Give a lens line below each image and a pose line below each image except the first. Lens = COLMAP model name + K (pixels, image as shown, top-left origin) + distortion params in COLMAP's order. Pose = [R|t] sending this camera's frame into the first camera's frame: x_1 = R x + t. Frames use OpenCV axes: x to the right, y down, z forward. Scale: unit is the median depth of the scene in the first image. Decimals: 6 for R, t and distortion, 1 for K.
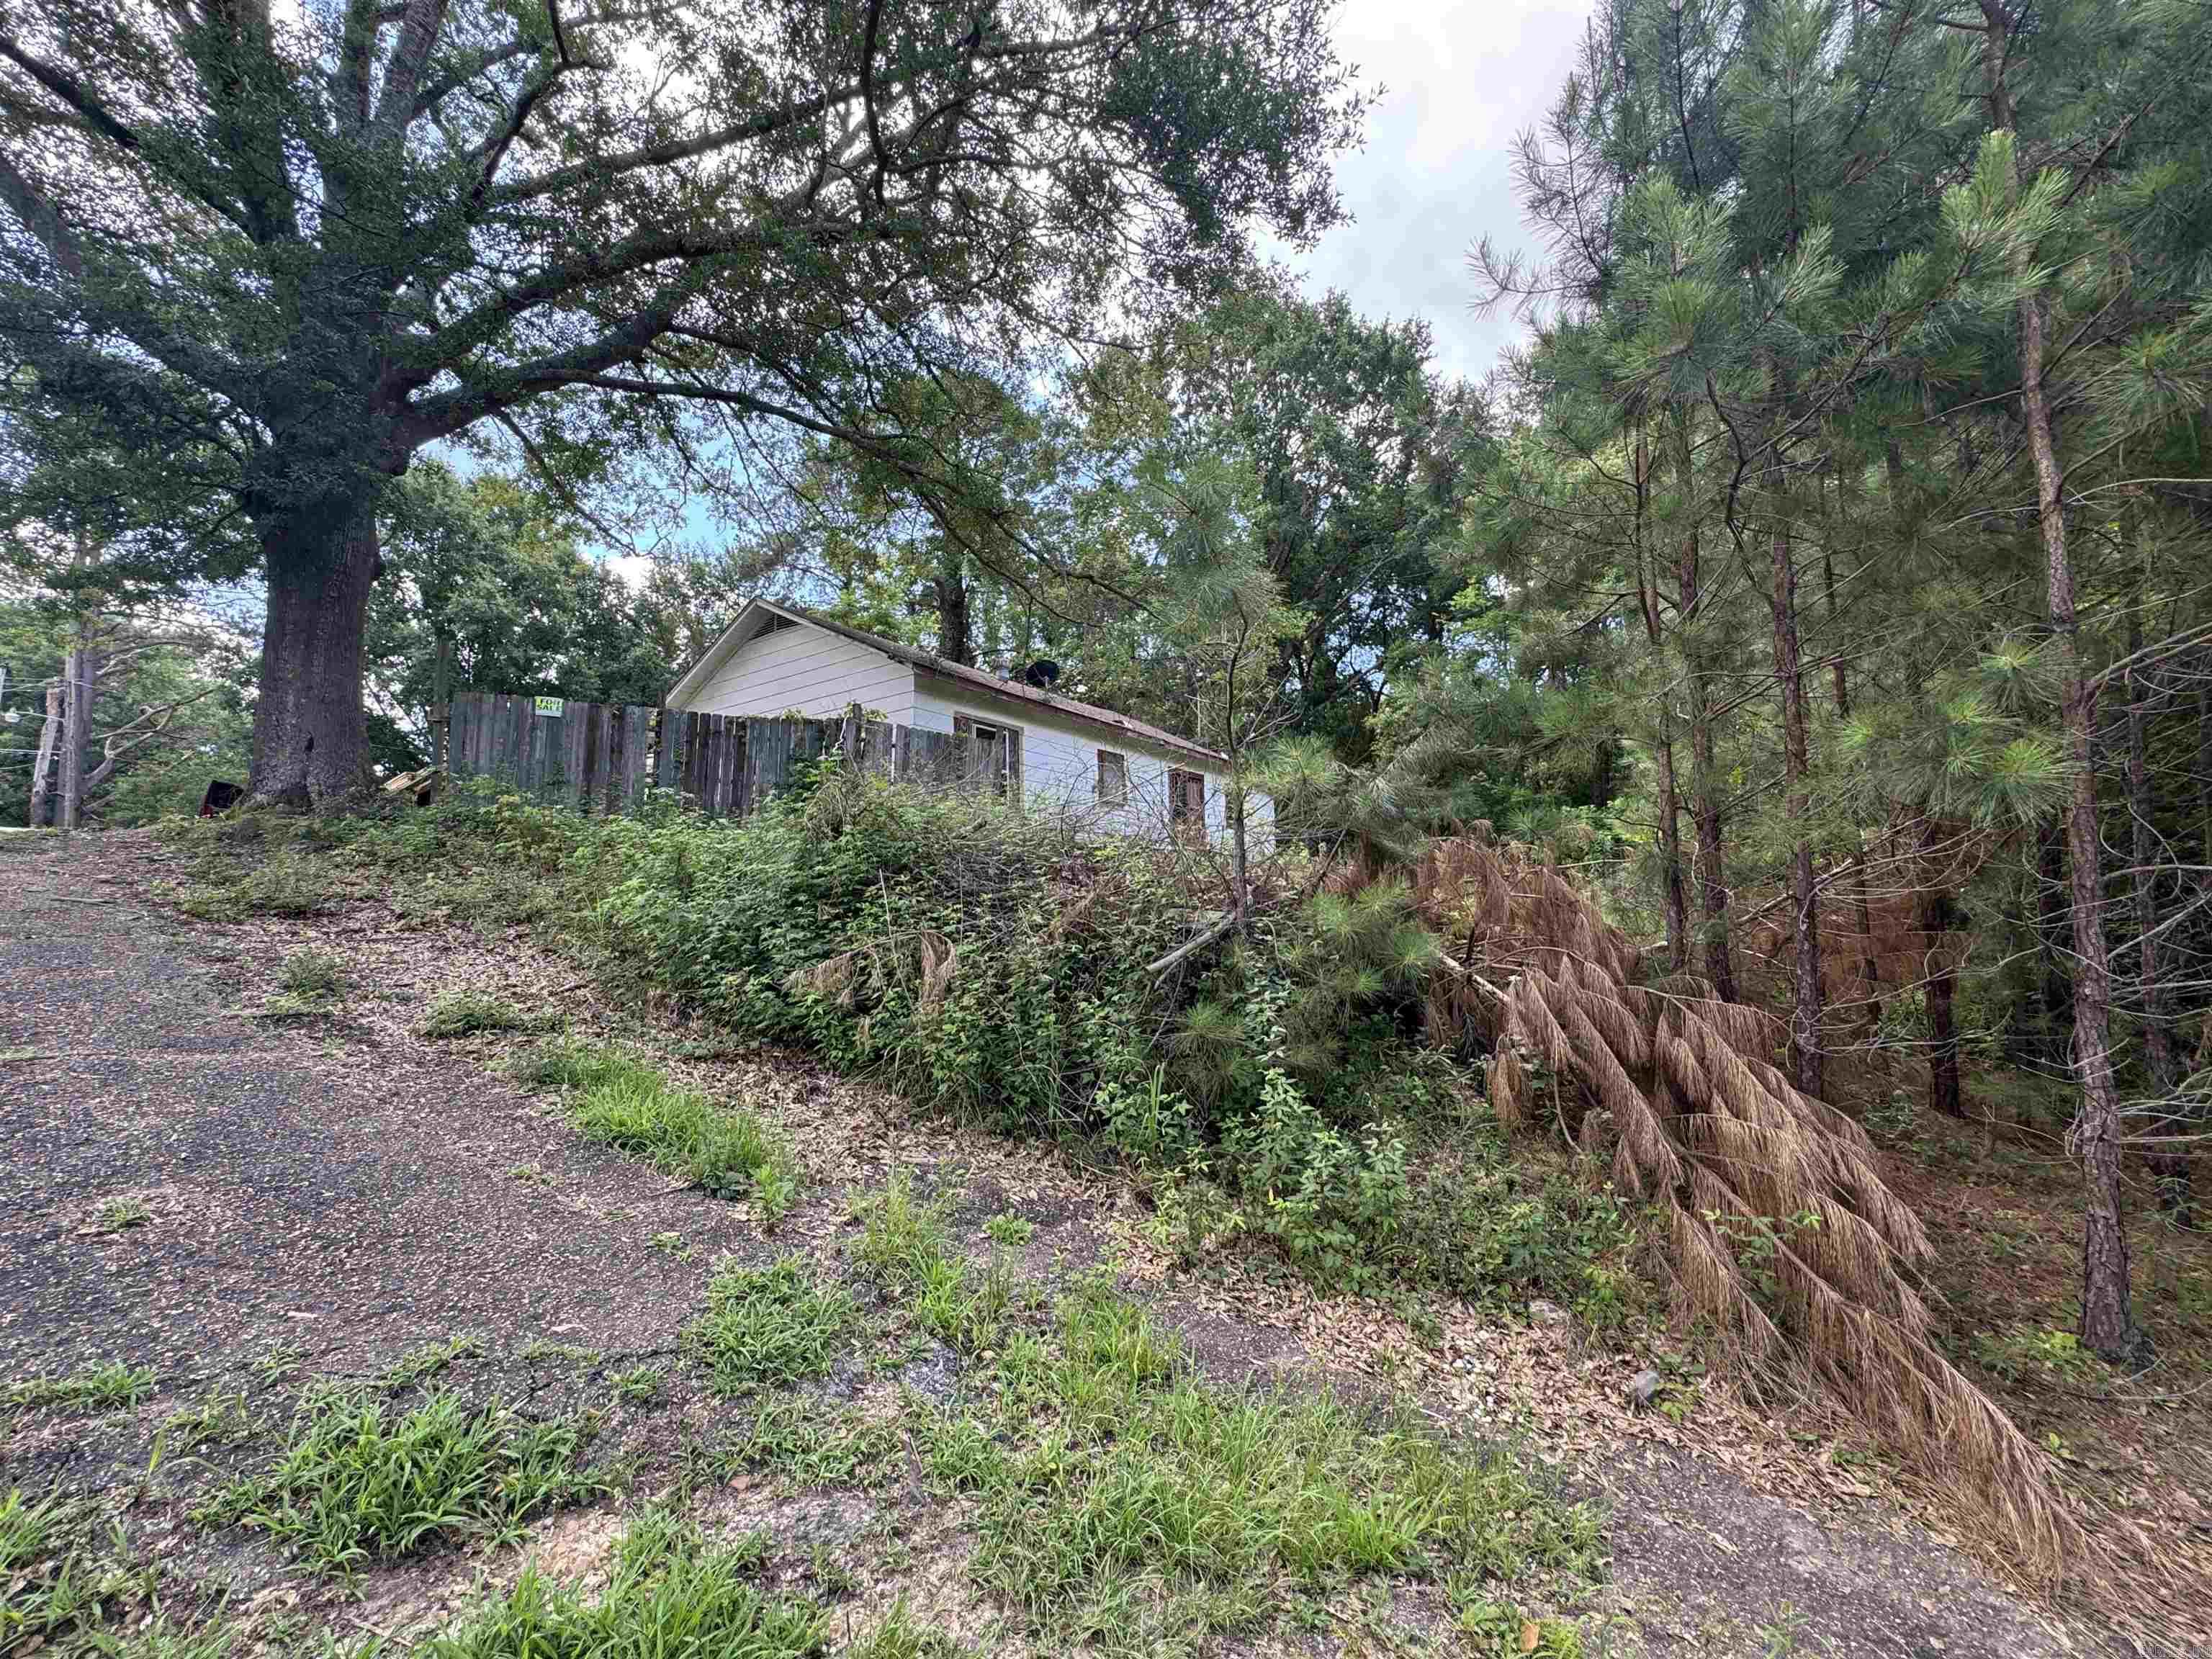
lens RADIAL K [[882.3, 0, 1103.9], [0, 882.3, 832.5], [0, 0, 1]] dist [-0.005809, 0.000846]
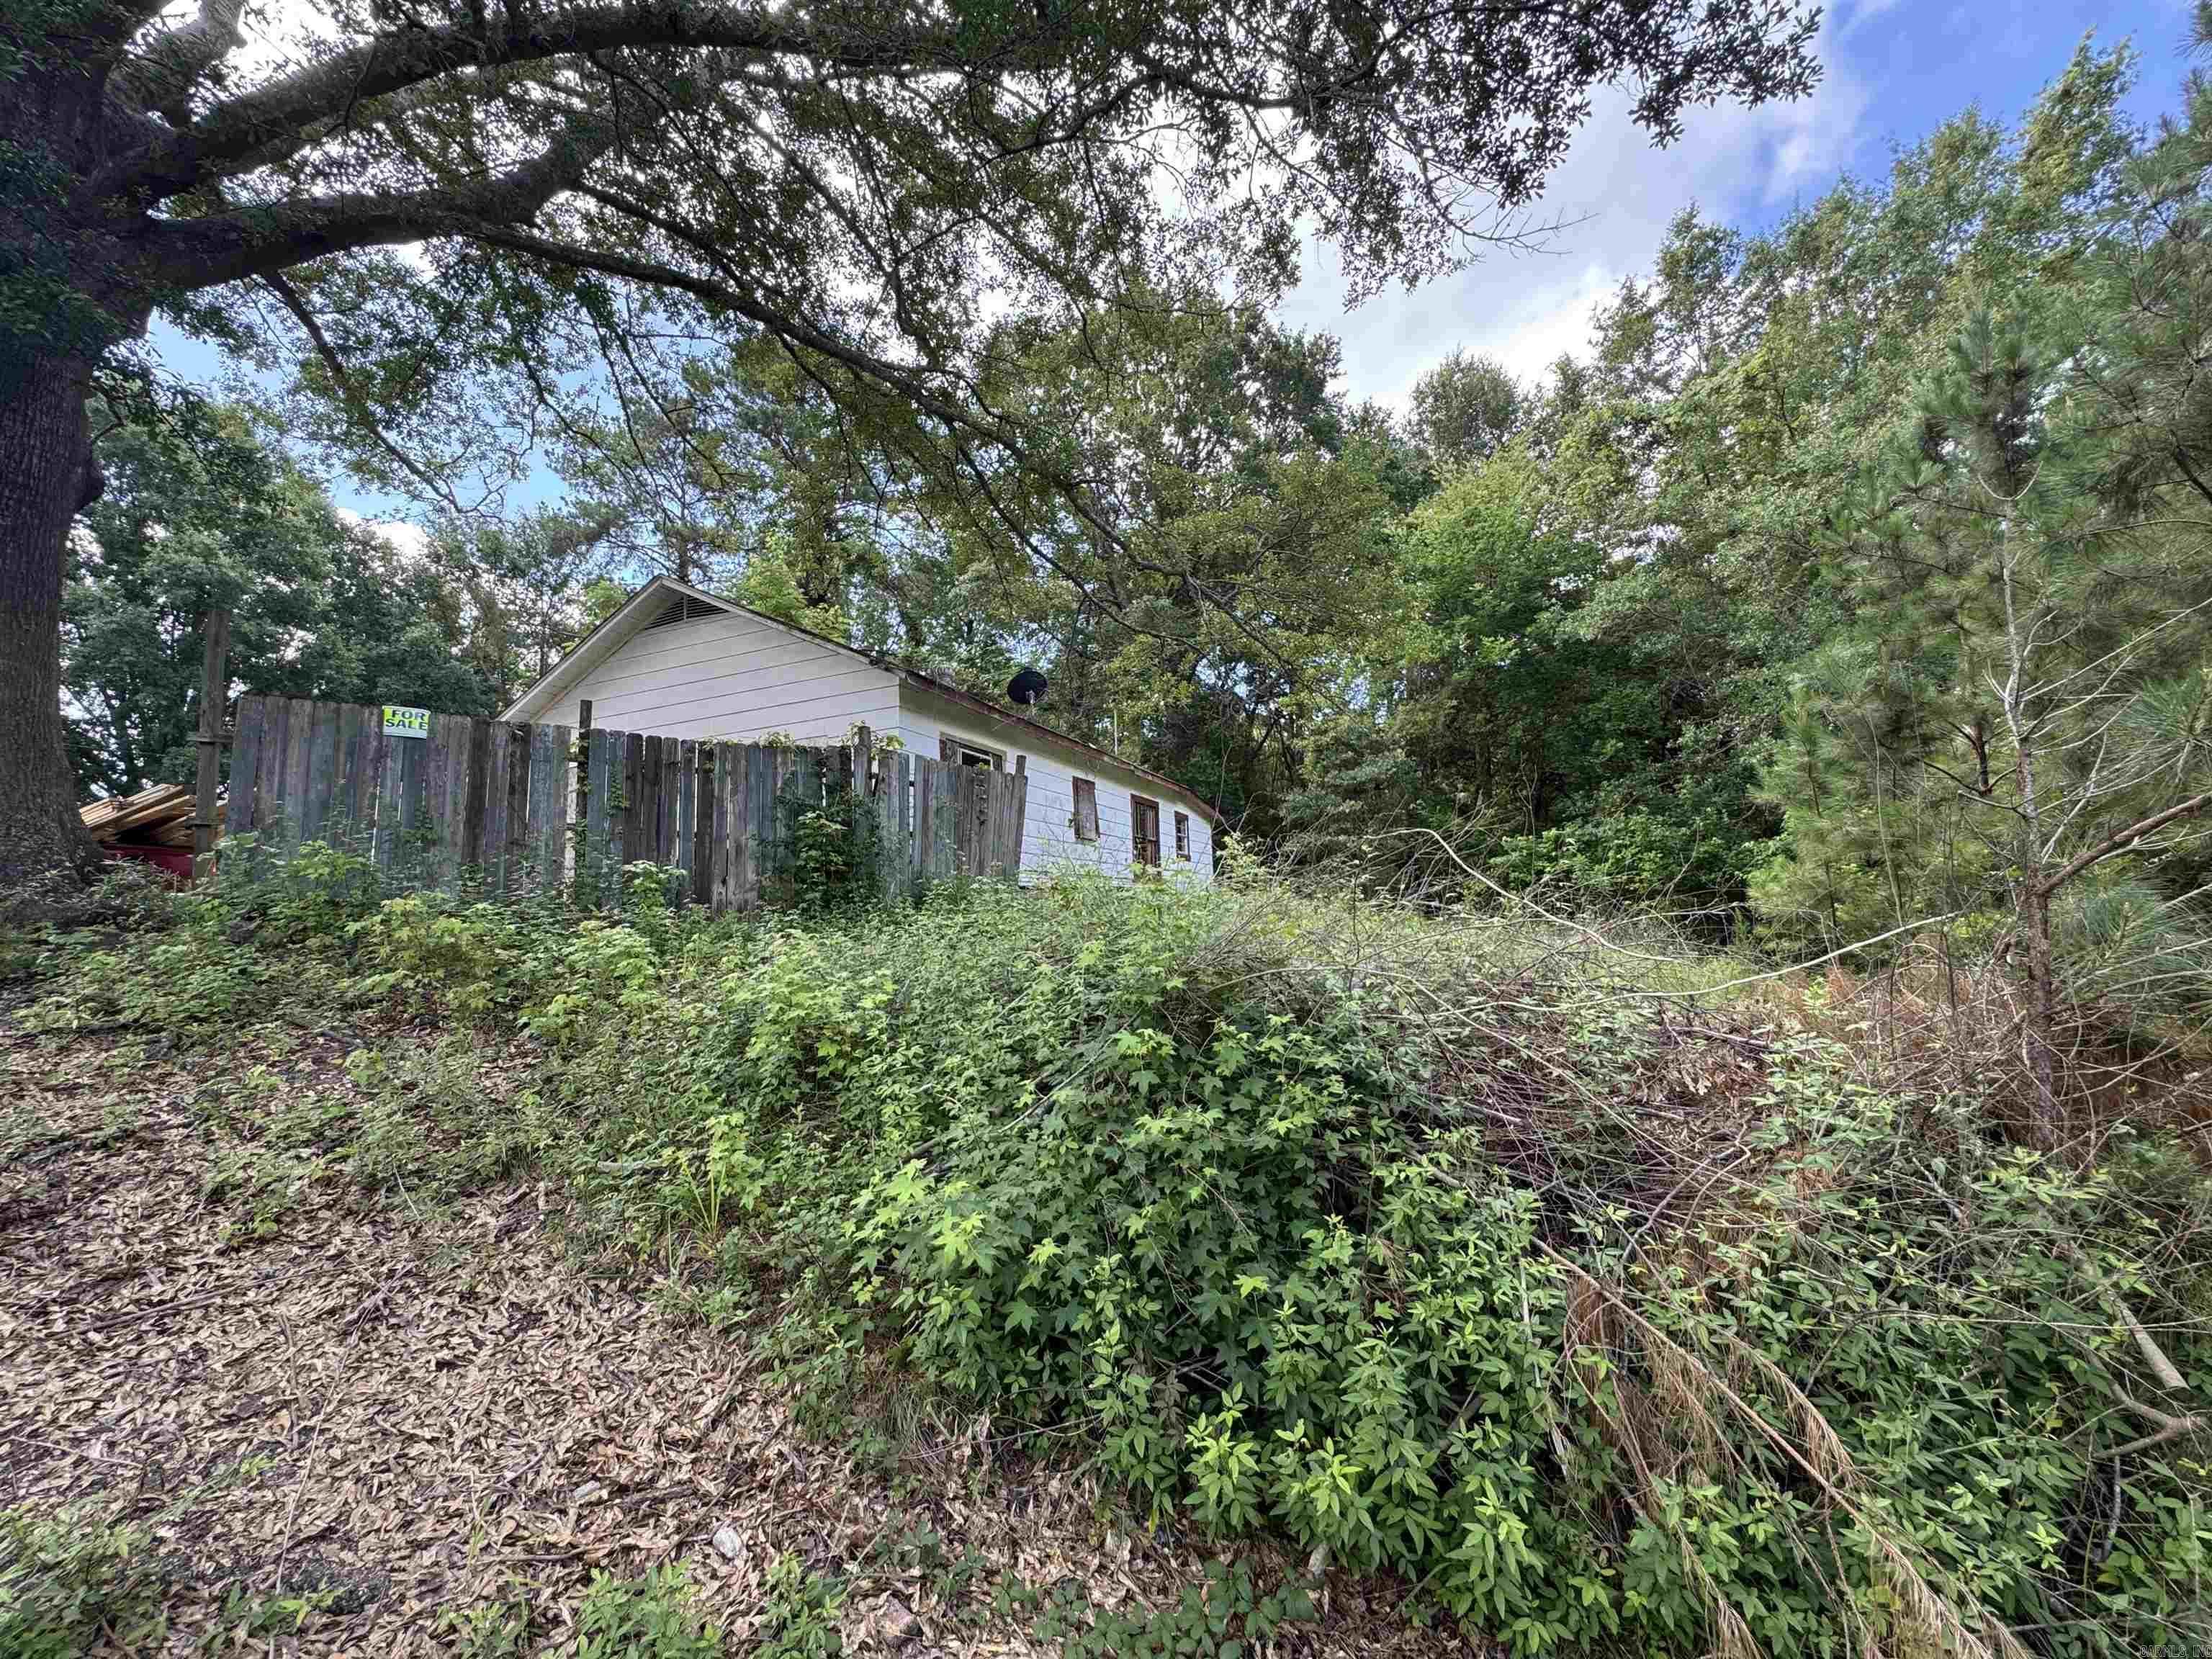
lens RADIAL K [[882.3, 0, 1099.9], [0, 882.3, 832.9], [0, 0, 1]] dist [-0.005809, 0.000846]
pose [[0.980164, 0.004273, 0.198143, -0.261065], [-0.003212, 0.999979, -0.005678, -0.060100], [-0.198163, 0.004929, 0.980157, 0.270046]]
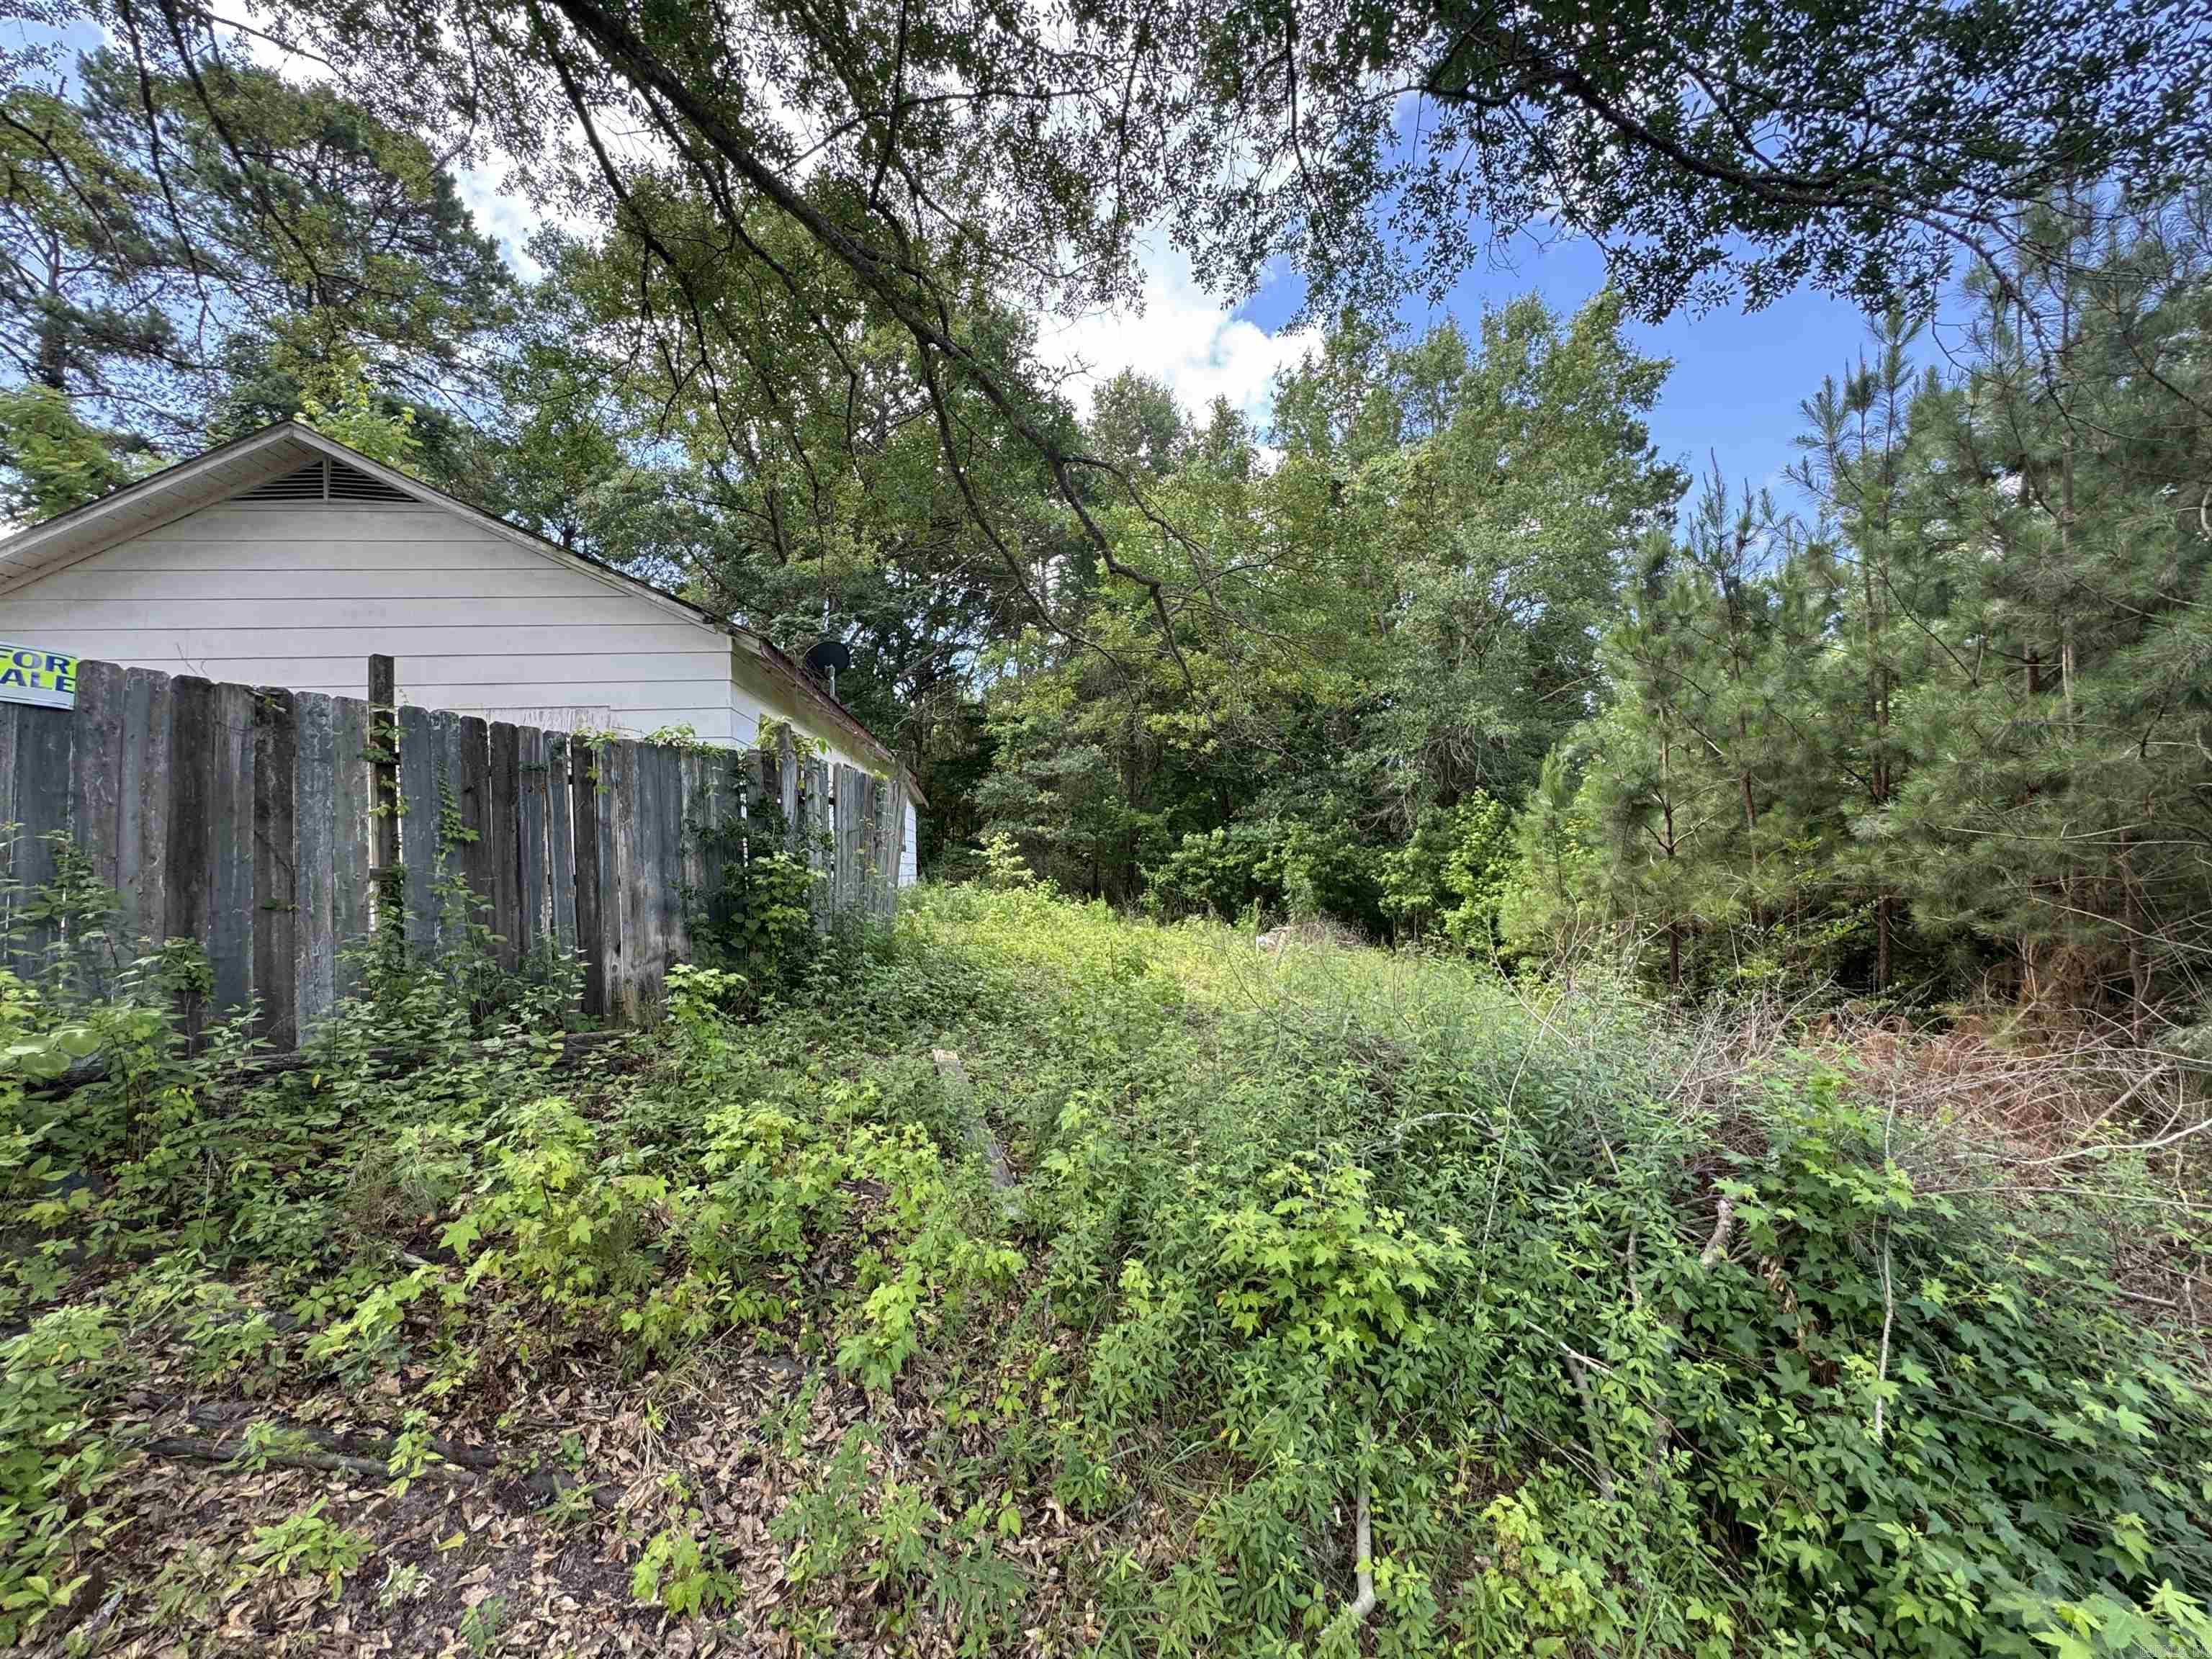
lens RADIAL K [[882.3, 0, 1103.3], [0, 882.3, 835.1], [0, 0, 1]] dist [-0.005809, 0.000846]
pose [[0.782502, 0.026379, 0.622090, -0.519816], [-0.052379, 0.998350, 0.023552, -0.112580], [-0.620442, -0.051014, 0.782592, 0.502522]]
